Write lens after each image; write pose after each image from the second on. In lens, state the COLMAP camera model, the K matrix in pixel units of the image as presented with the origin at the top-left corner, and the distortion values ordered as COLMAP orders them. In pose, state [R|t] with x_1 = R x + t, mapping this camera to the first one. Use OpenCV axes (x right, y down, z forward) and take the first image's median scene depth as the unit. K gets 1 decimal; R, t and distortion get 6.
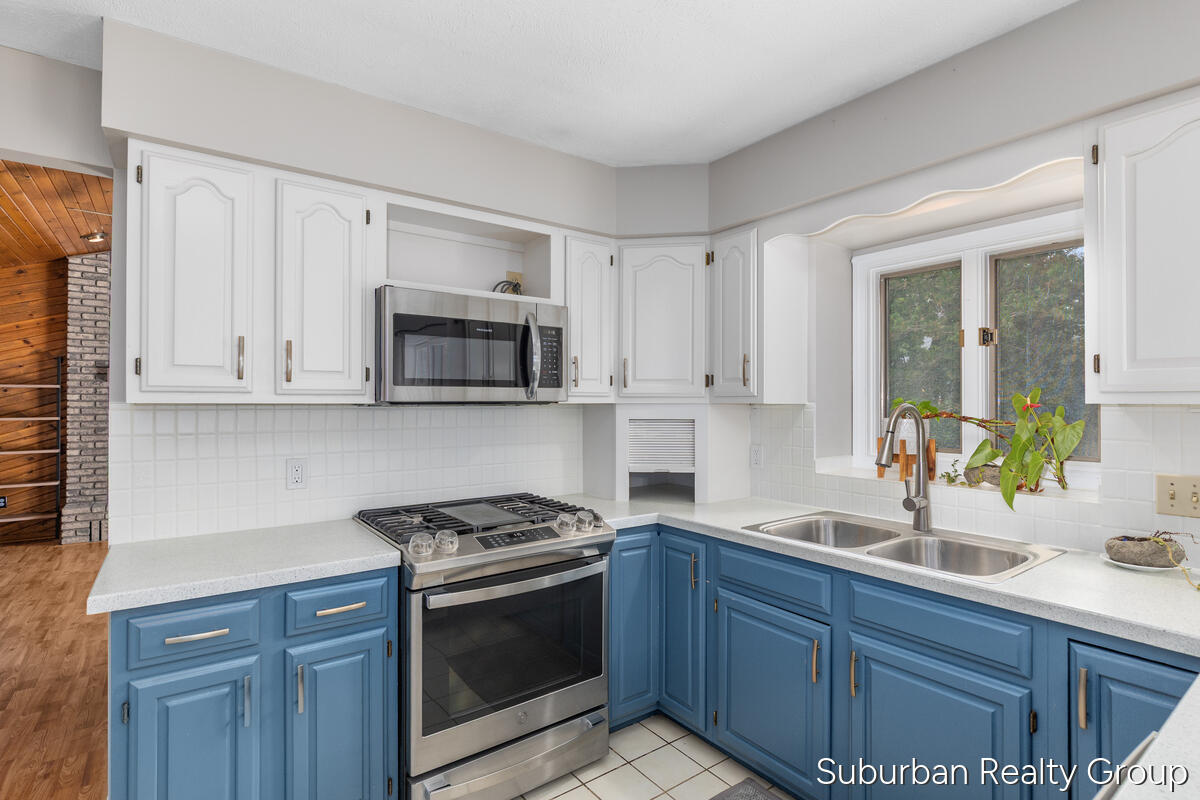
lens RADIAL K [[586.6, 0, 601.2], [0, 586.6, 400.8], [0, 0, 1]] dist [-0.002561, 0.000019]
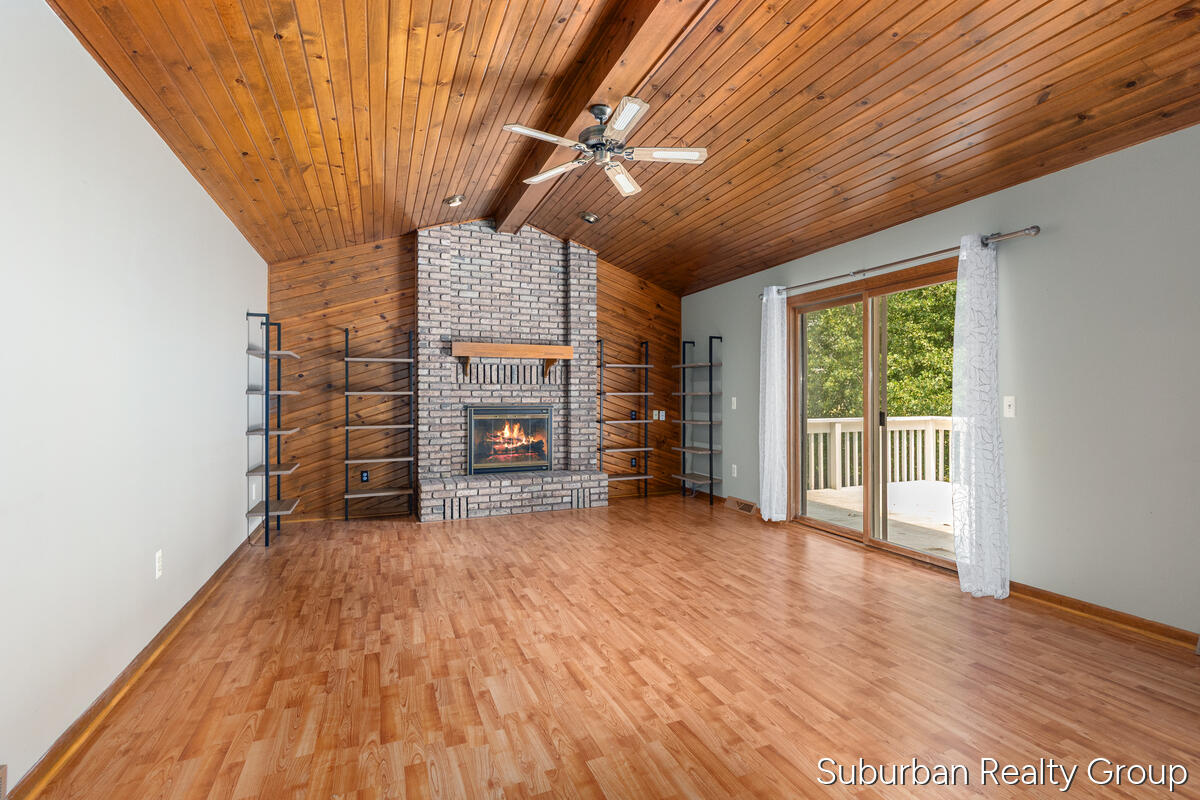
lens RADIAL K [[547.4, 0, 600.2], [0, 547.4, 396.7], [0, 0, 1]] dist [0.002073, -0.000064]
pose [[0.969181, -0.001837, -0.246341, -0.387872], [0.003037, 0.999985, 0.004492, 0.032520], [0.246329, -0.005102, 0.969173, 0.181104]]
